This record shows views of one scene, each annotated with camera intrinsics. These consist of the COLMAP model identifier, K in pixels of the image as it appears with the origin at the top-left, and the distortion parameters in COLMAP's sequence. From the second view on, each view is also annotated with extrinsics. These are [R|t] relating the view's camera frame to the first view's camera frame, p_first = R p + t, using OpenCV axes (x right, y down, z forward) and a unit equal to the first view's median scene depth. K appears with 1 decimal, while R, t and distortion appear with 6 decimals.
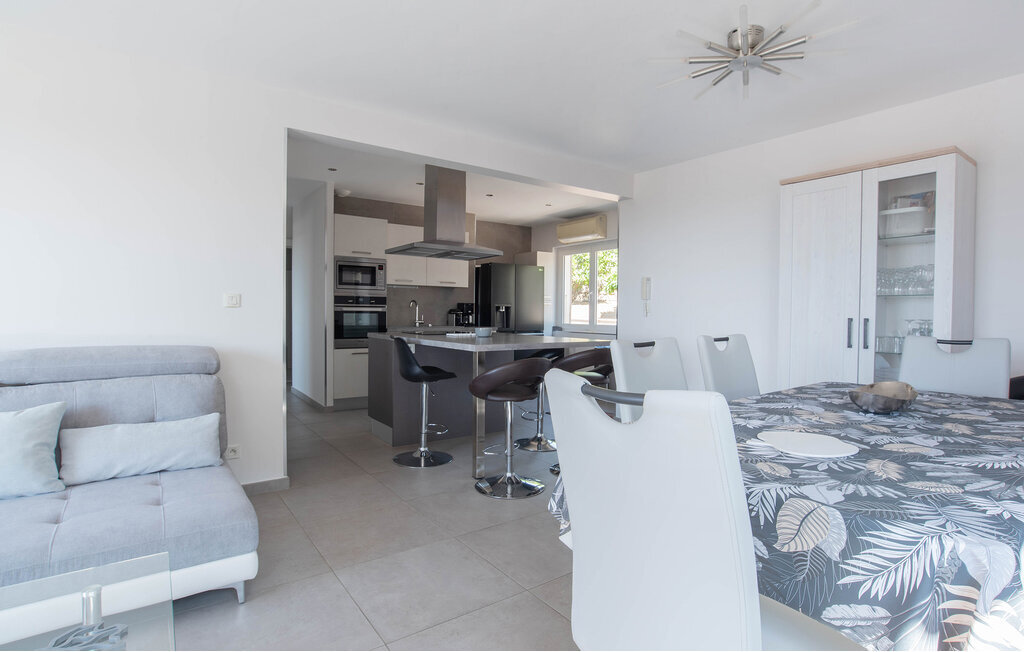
lens RADIAL K [[520.7, 0, 514.8], [0, 520.7, 326.1], [0, 0, 1]] dist [-0.041043, 0.008364]
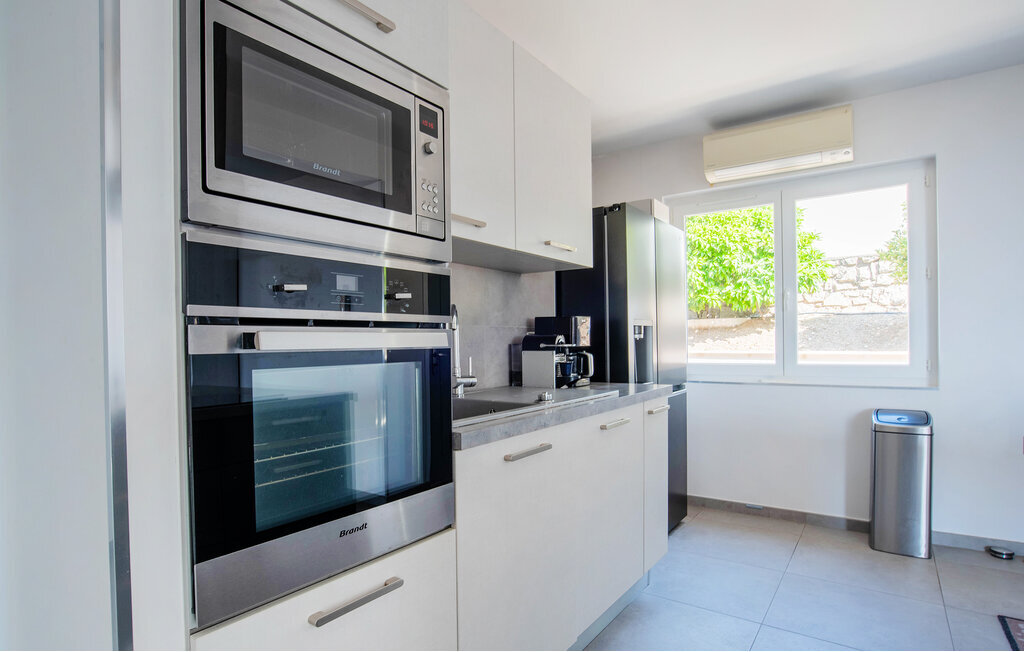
lens RADIAL K [[561.4, 0, 509.9], [0, 561.4, 336.8], [0, 0, 1]] dist [0.000596, -0.000072]
pose [[0.937495, -0.022169, 0.347291, -0.305948], [0.033743, 0.999057, -0.027314, -0.026634], [-0.346358, 0.037326, 0.937360, 0.800239]]
